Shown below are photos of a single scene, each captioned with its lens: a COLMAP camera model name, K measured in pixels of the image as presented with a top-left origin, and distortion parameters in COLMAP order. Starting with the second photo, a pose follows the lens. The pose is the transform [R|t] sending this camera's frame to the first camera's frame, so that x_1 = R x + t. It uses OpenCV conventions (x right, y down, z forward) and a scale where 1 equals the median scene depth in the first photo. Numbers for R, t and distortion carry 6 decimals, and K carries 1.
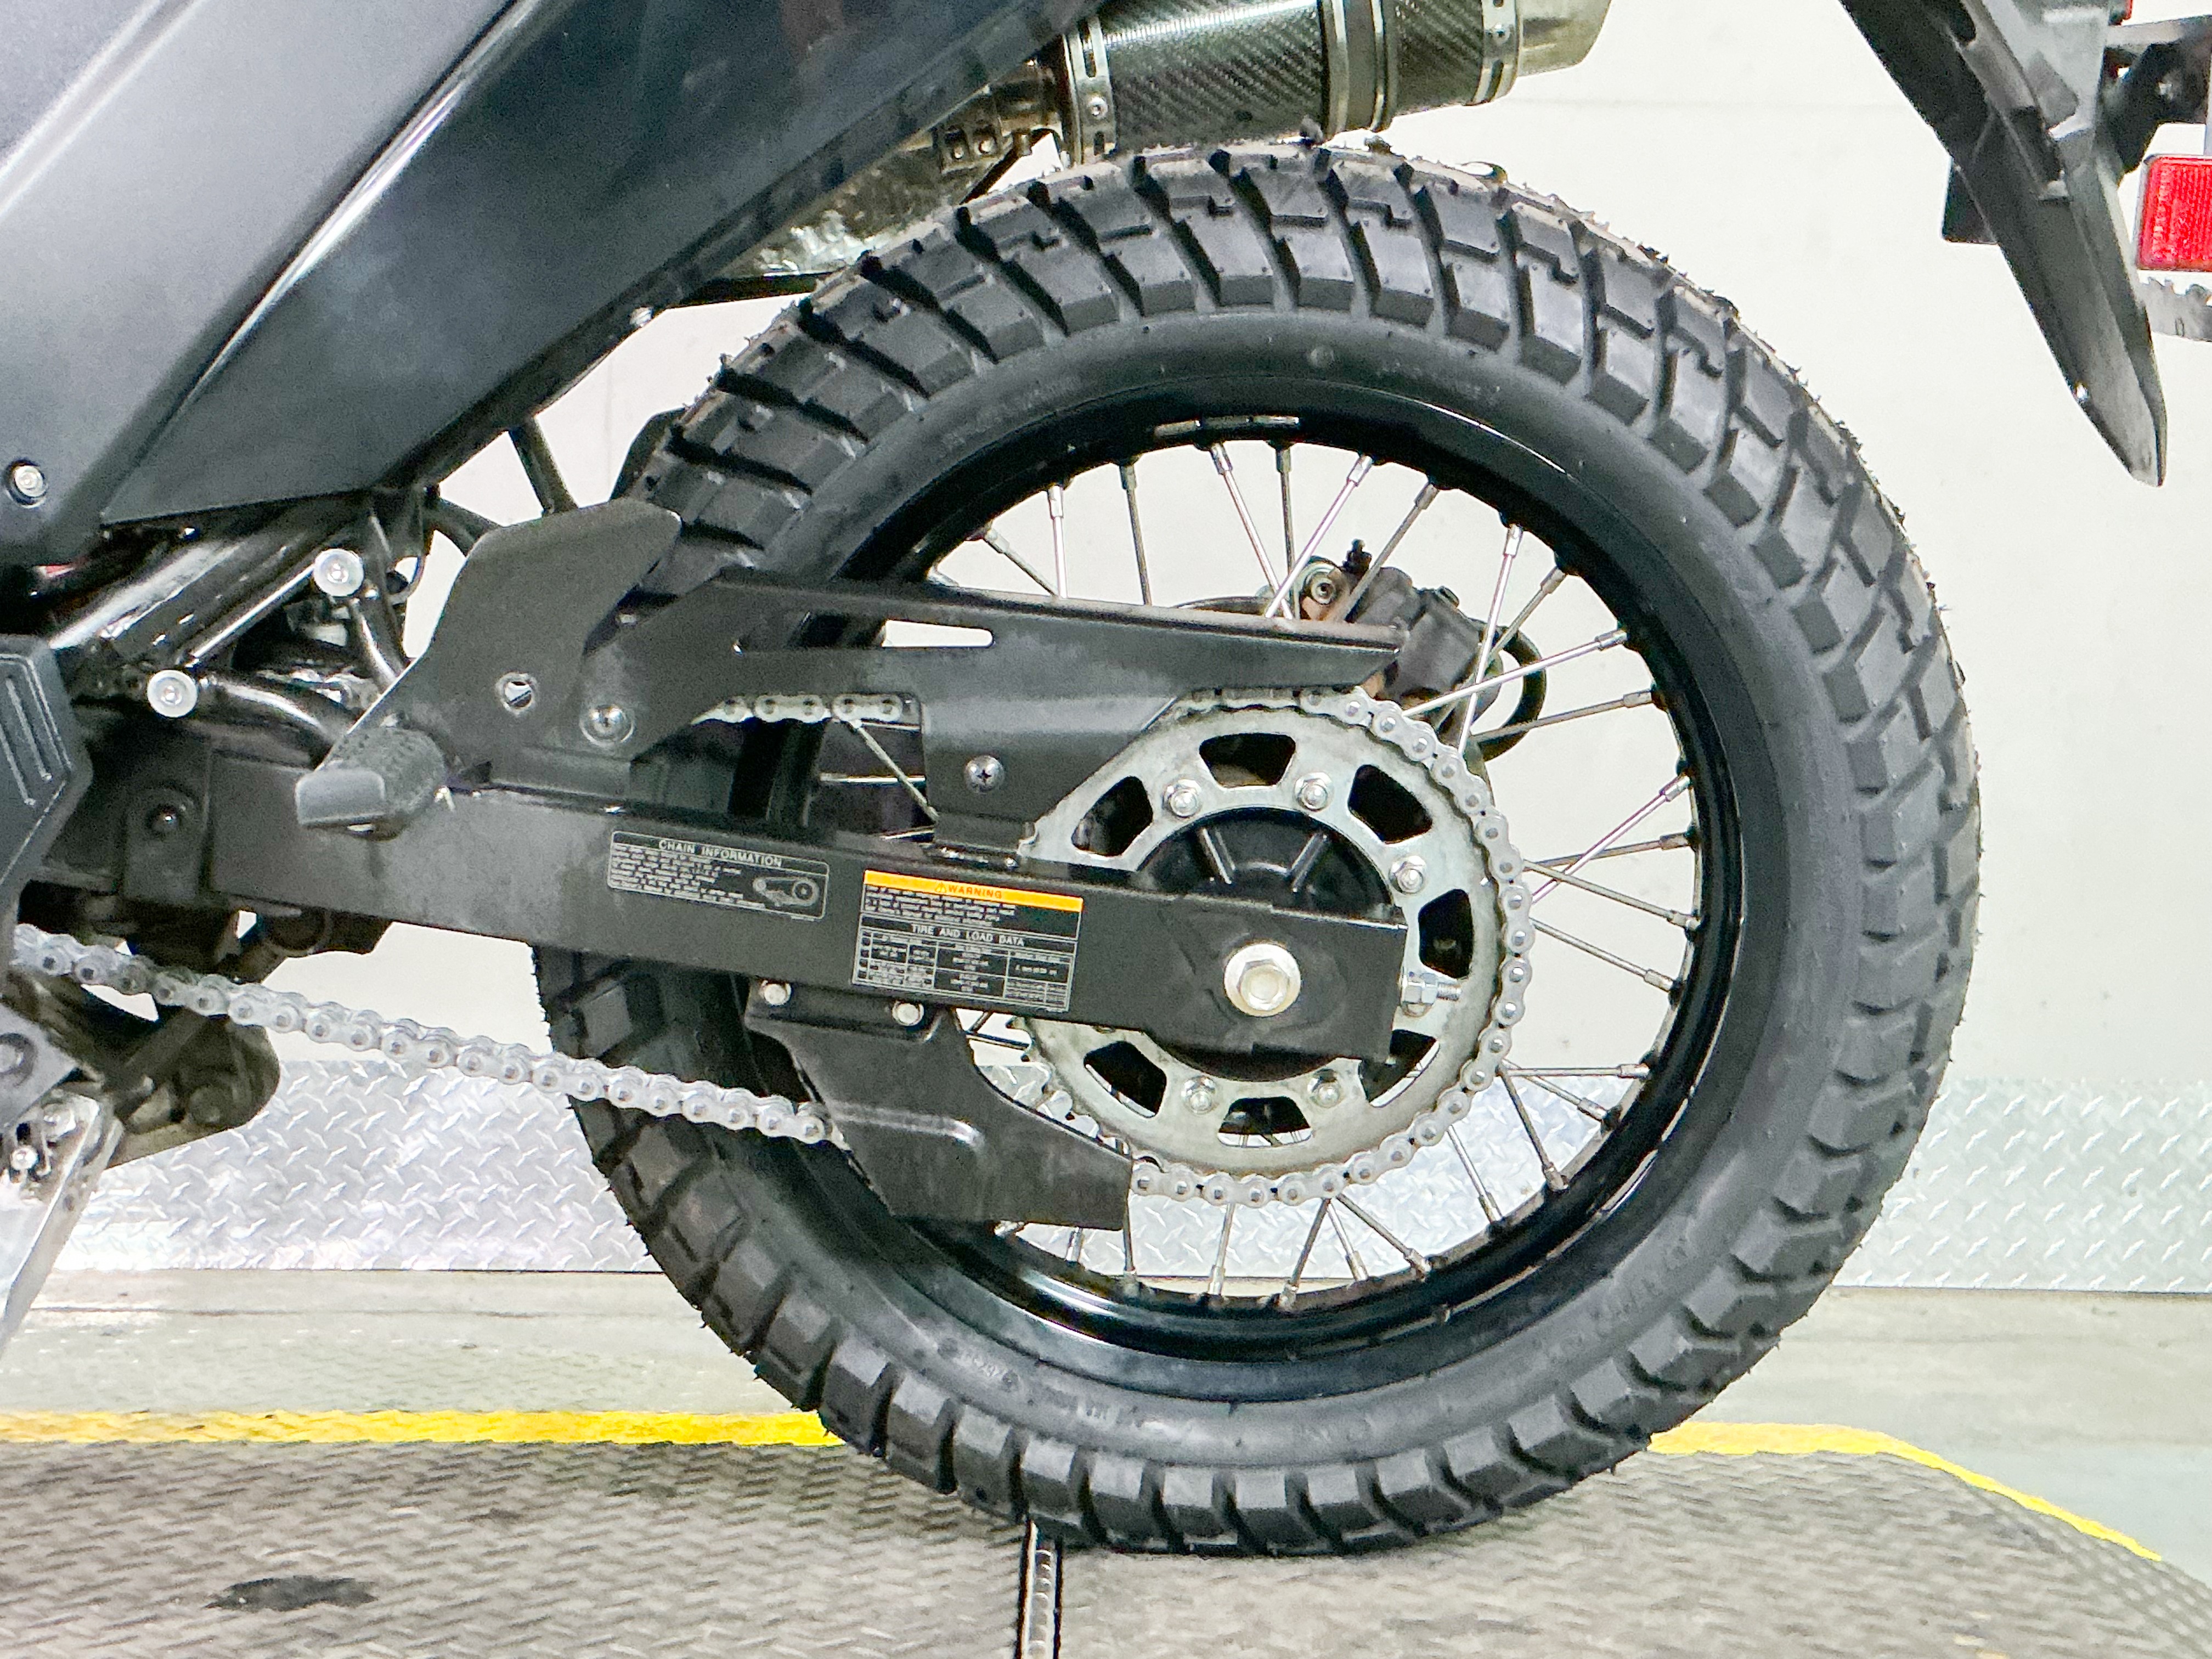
lens RADIAL K [[3008.7, 0, 1106.0], [0, 3008.7, 829.5], [0, 0, 1]] dist [0.146066, 0.006112]
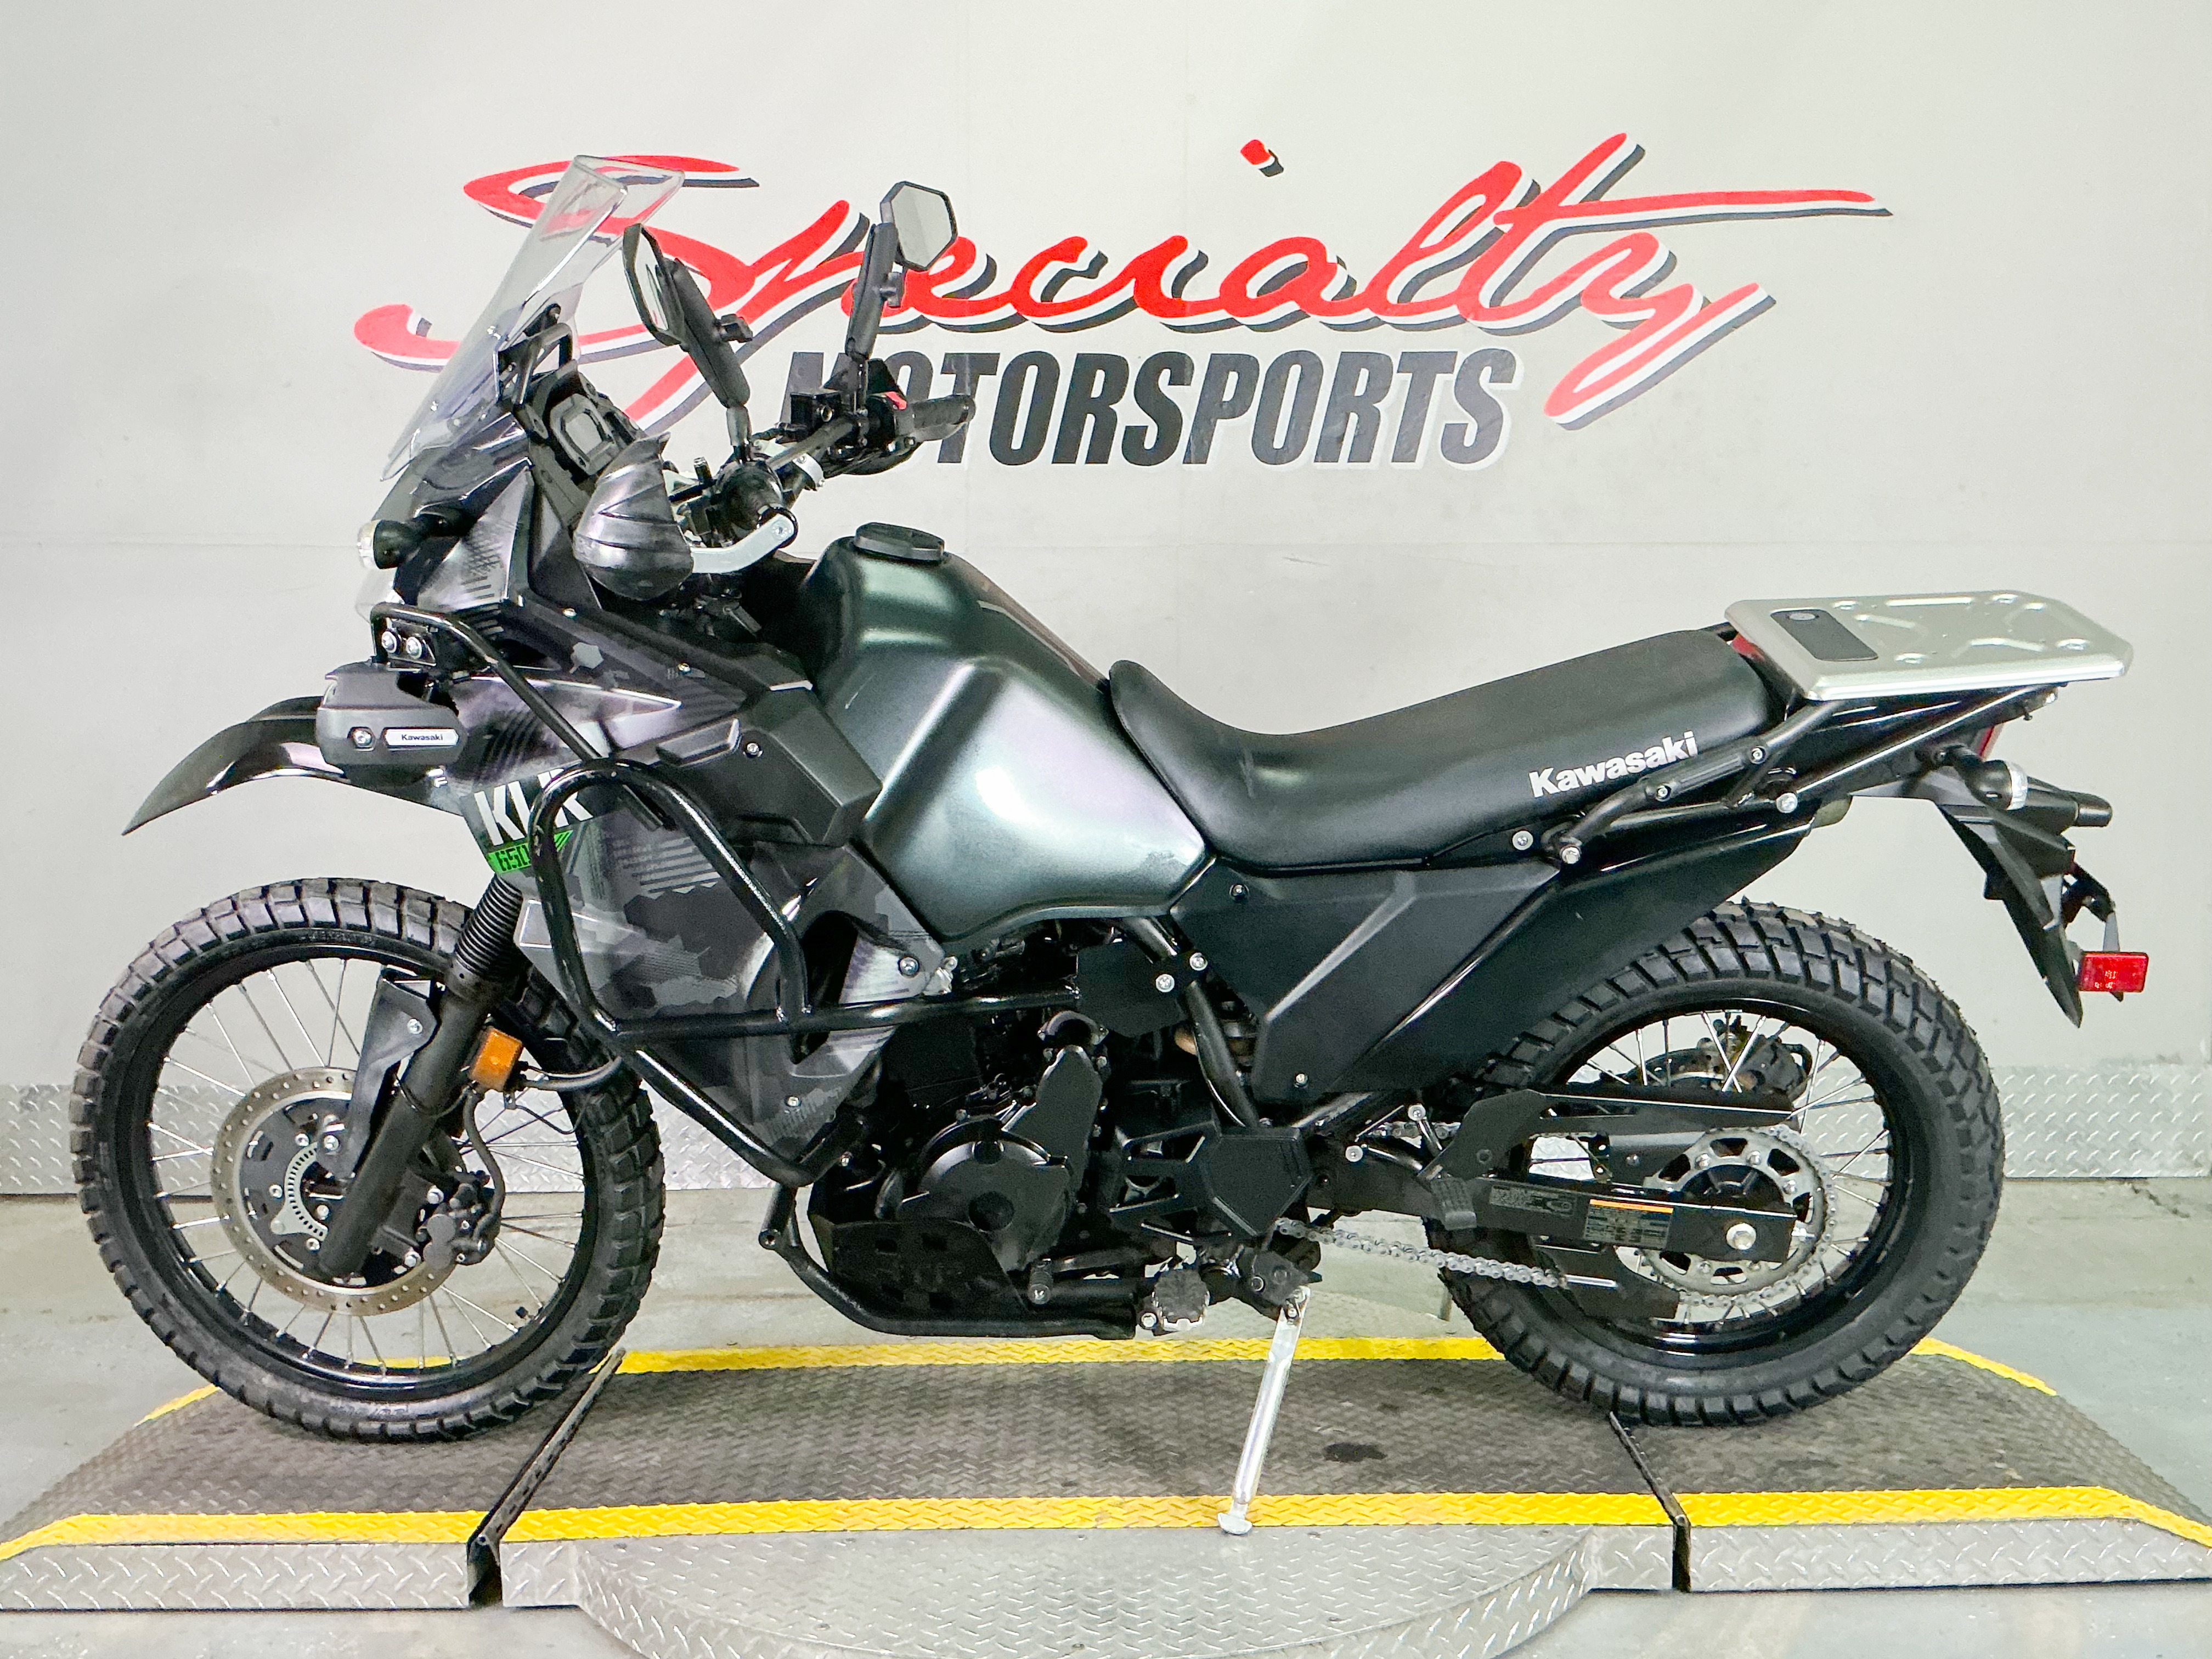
lens RADIAL K [[2270.5, 0, 1106.0], [0, 2270.5, 829.5], [0, 0, 1]] dist [0.164619, -0.374130]
pose [[0.999530, -0.025764, -0.016625, -0.445954], [0.027195, 0.995338, 0.092530, -0.489501], [0.014164, -0.092939, 0.995571, -0.952993]]
